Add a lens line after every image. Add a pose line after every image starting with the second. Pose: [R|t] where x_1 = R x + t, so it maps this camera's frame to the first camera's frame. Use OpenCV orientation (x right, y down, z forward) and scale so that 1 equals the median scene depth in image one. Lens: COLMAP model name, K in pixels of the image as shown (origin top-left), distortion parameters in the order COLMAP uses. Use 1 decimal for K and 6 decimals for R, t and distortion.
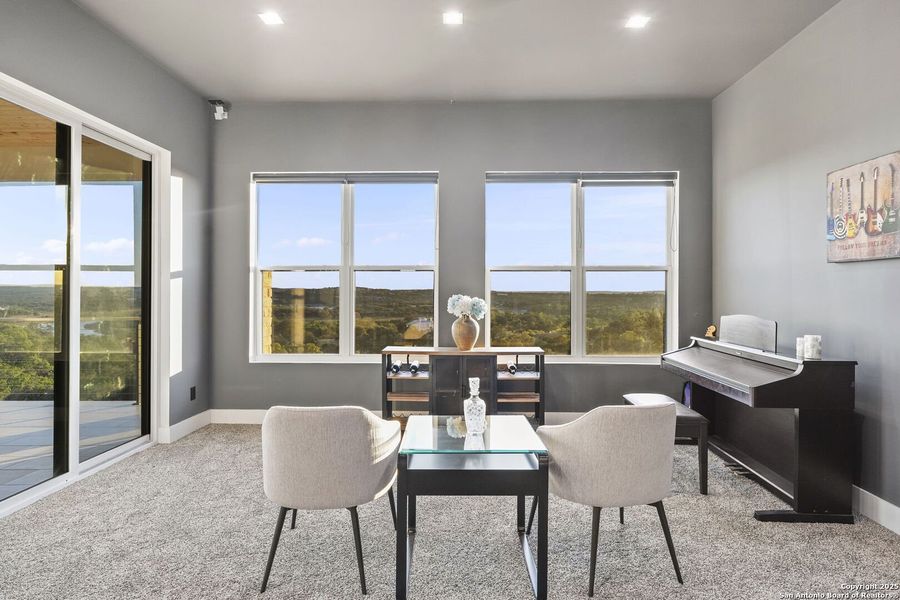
lens RADIAL K [[480.3, 0, 450.0], [0, 480.3, 287.7], [0, 0, 1]] dist [-0.000042, -0.000171]
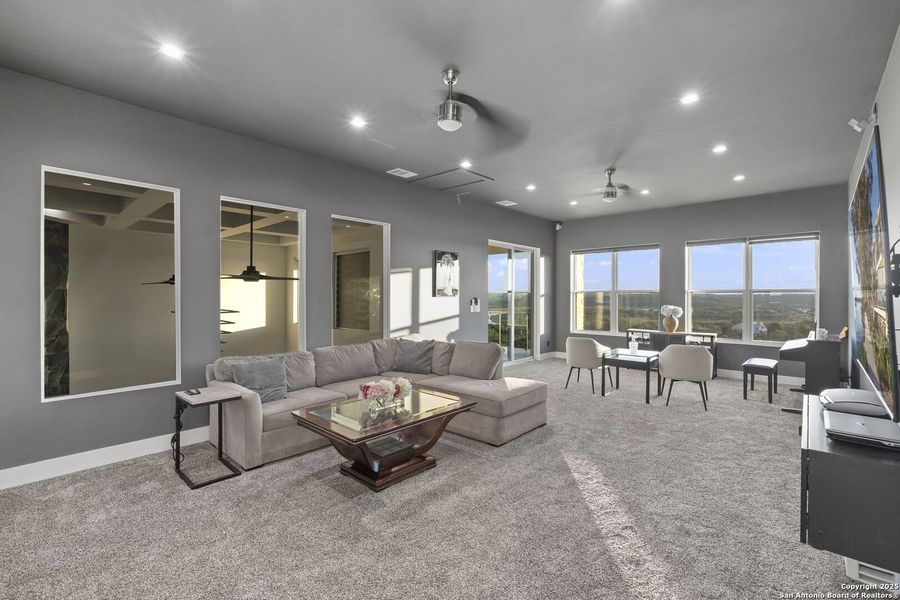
lens RADIAL K [[399.8, 0, 450.0], [0, 399.8, 300.0], [0, 0, 1]] dist [0.000286, 0.000105]
pose [[0.743685, 0.007632, -0.668487, 0.456429], [0.006486, 0.999805, 0.018629, -0.043084], [0.668499, -0.018190, 0.743490, -0.850919]]
